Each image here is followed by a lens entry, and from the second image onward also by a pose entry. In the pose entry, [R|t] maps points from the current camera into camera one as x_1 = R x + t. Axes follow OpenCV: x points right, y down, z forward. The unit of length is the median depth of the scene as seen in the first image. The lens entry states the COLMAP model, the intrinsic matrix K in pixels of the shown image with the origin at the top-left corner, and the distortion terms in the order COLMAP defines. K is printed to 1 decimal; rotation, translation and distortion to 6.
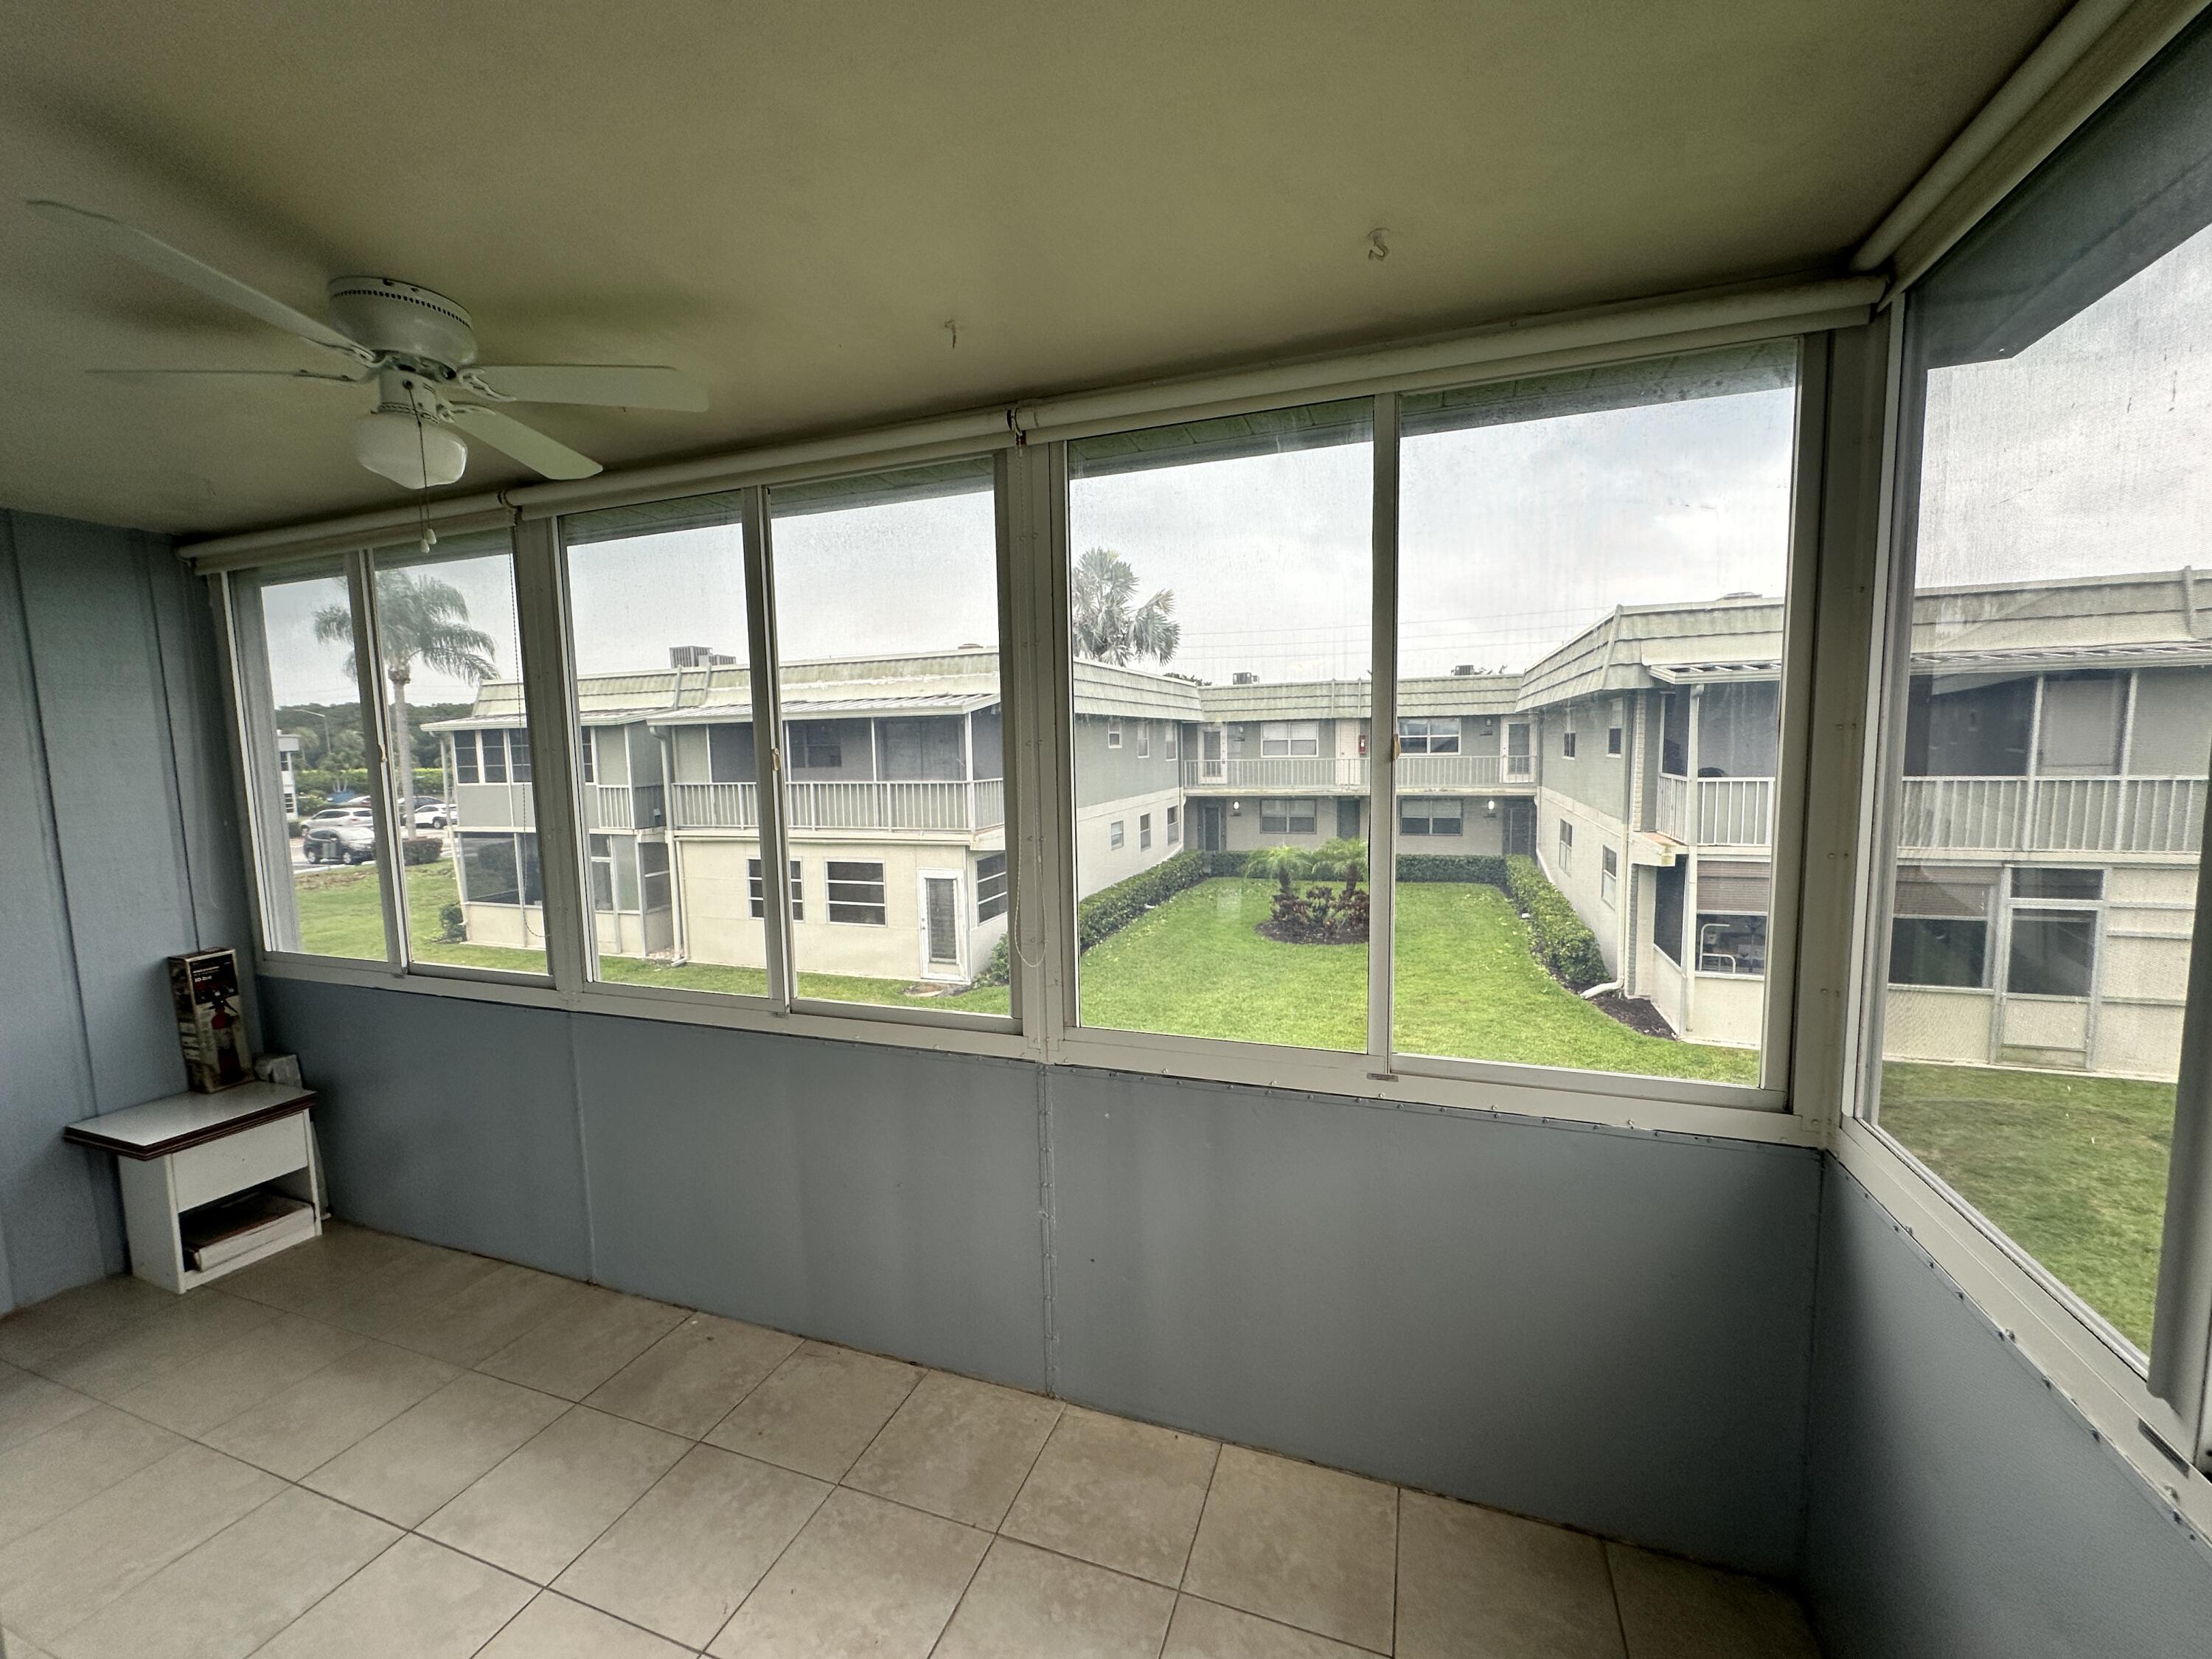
lens RADIAL K [[884.0, 0, 1104.5], [0, 884.0, 829.8], [0, 0, 1]] dist [-0.002410, 0.000669]
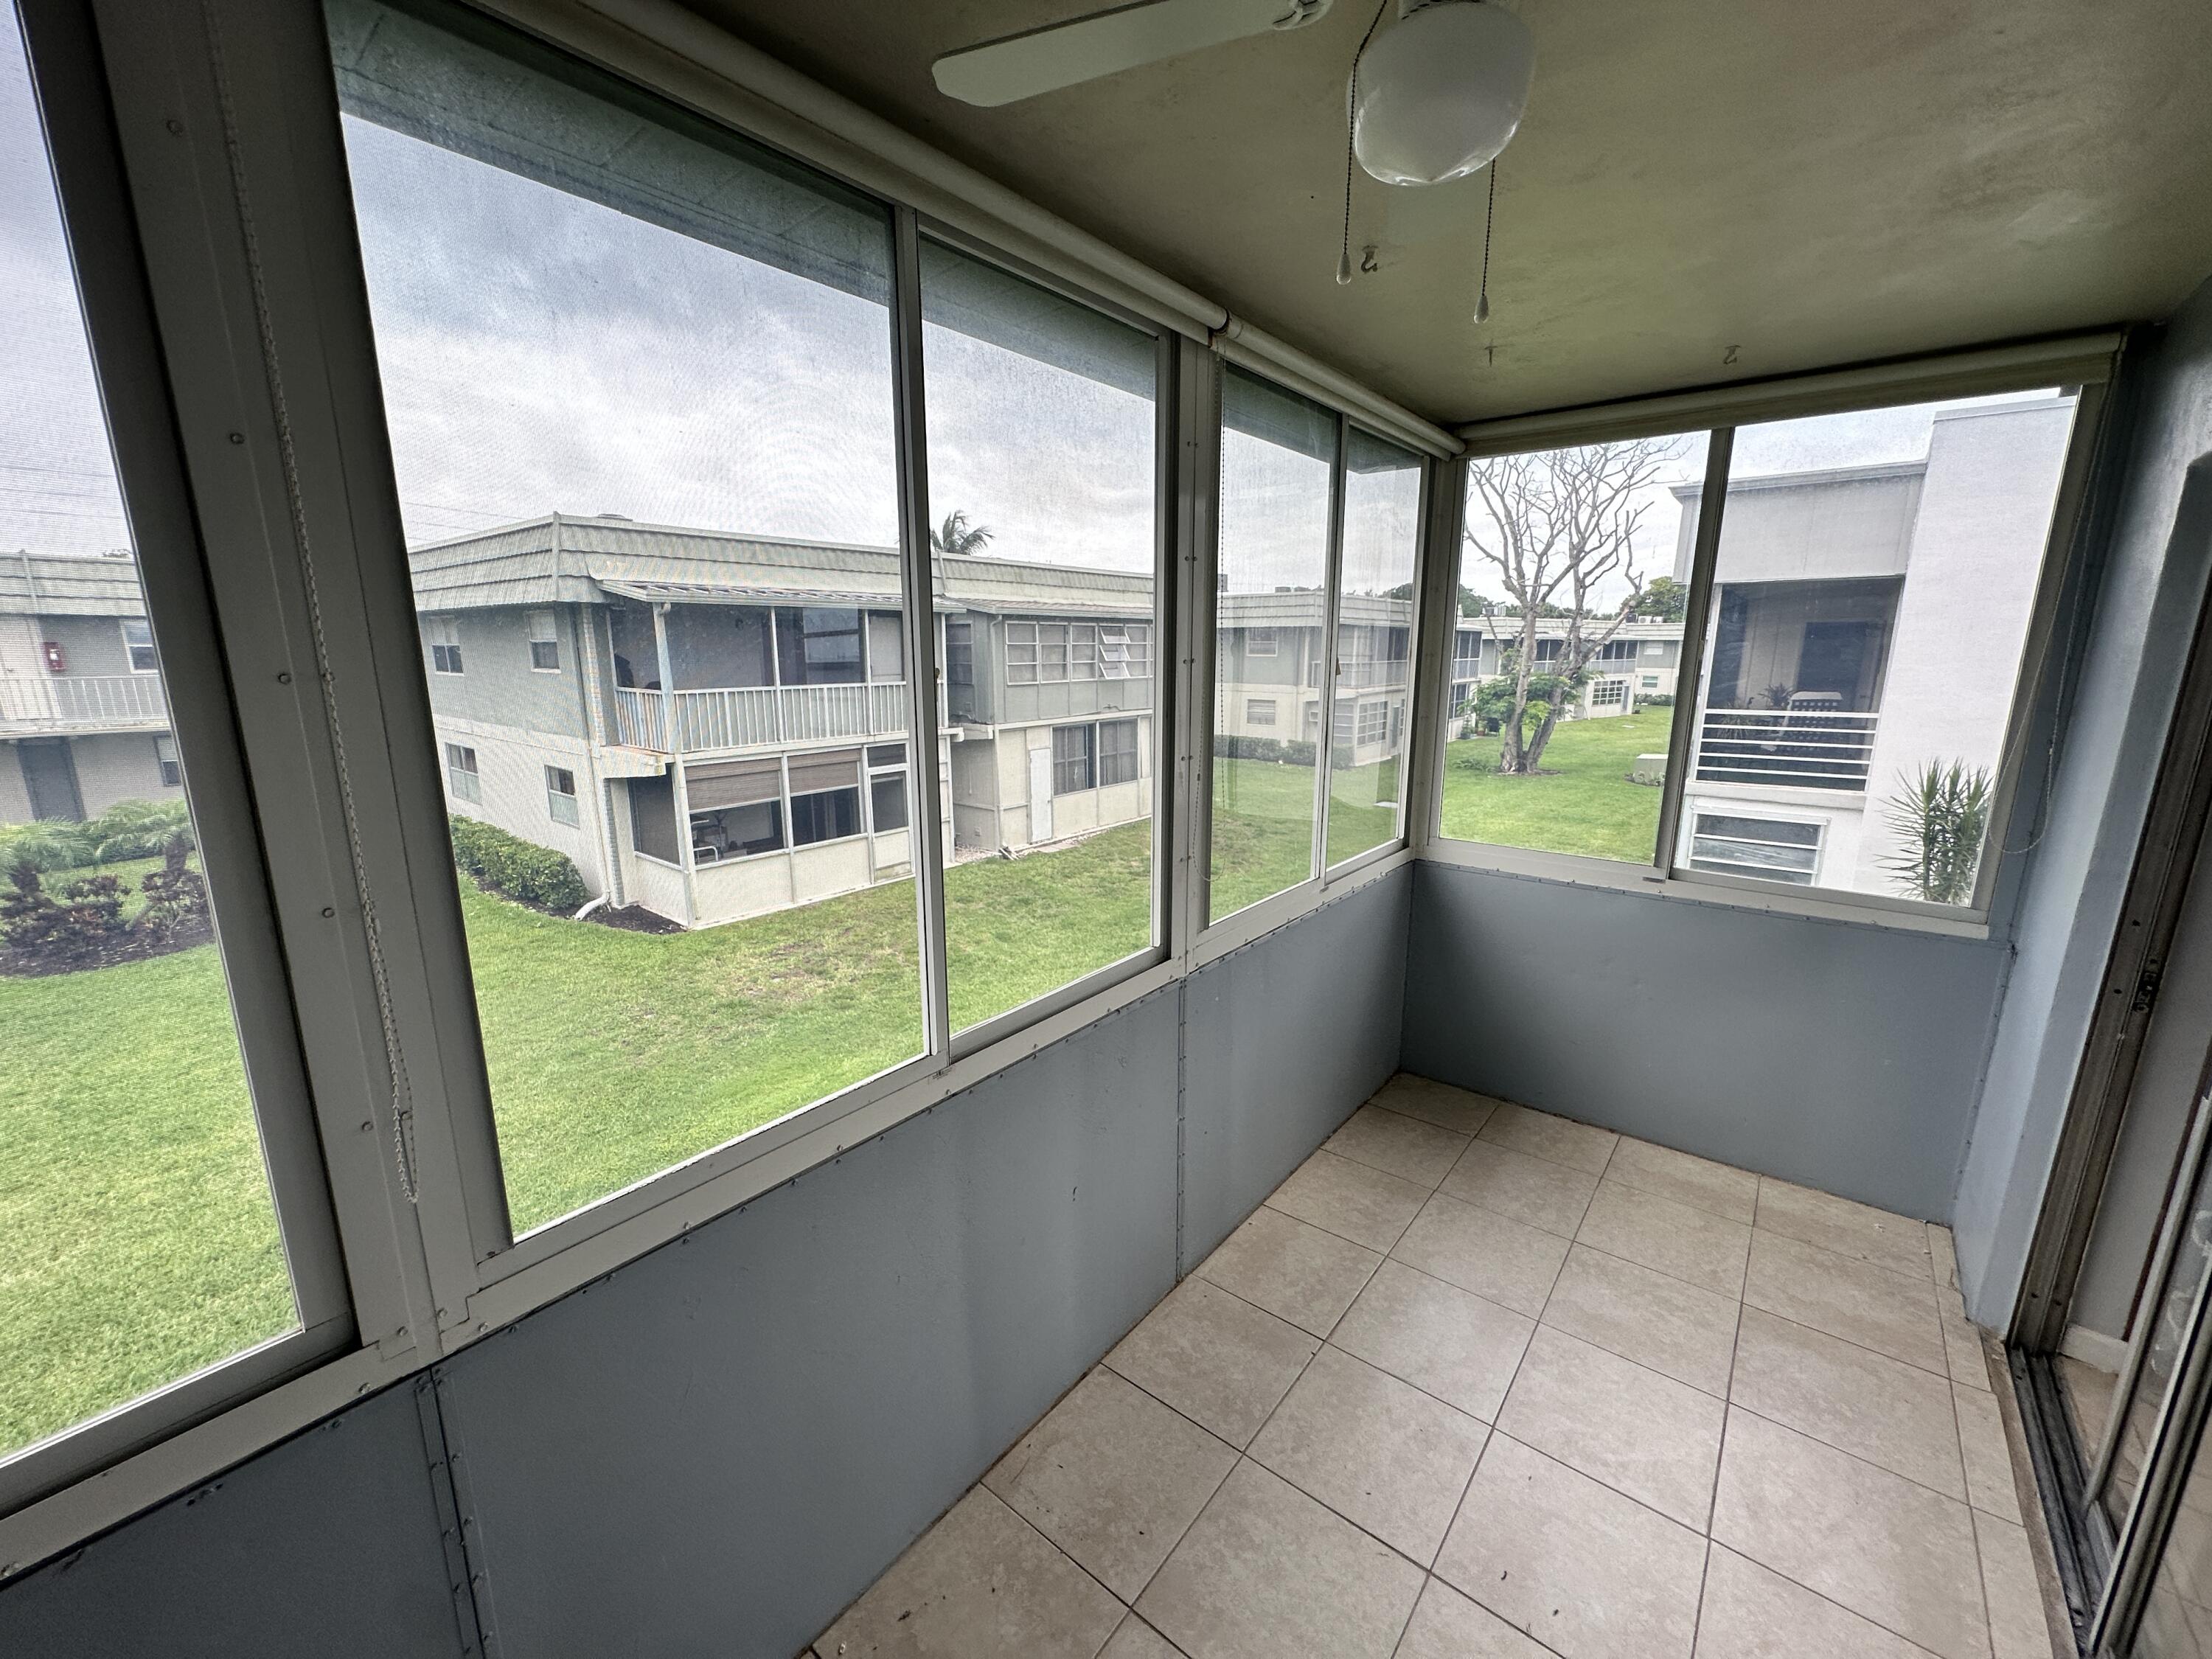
lens RADIAL K [[884.0, 0, 1104.5], [0, 884.0, 829.8], [0, 0, 1]] dist [-0.002410, 0.000669]
pose [[0.328019, -0.173767, 0.928552, -0.181621], [0.084788, 0.984385, 0.154263, -0.012316], [-0.940859, 0.028129, 0.337630, 0.130139]]
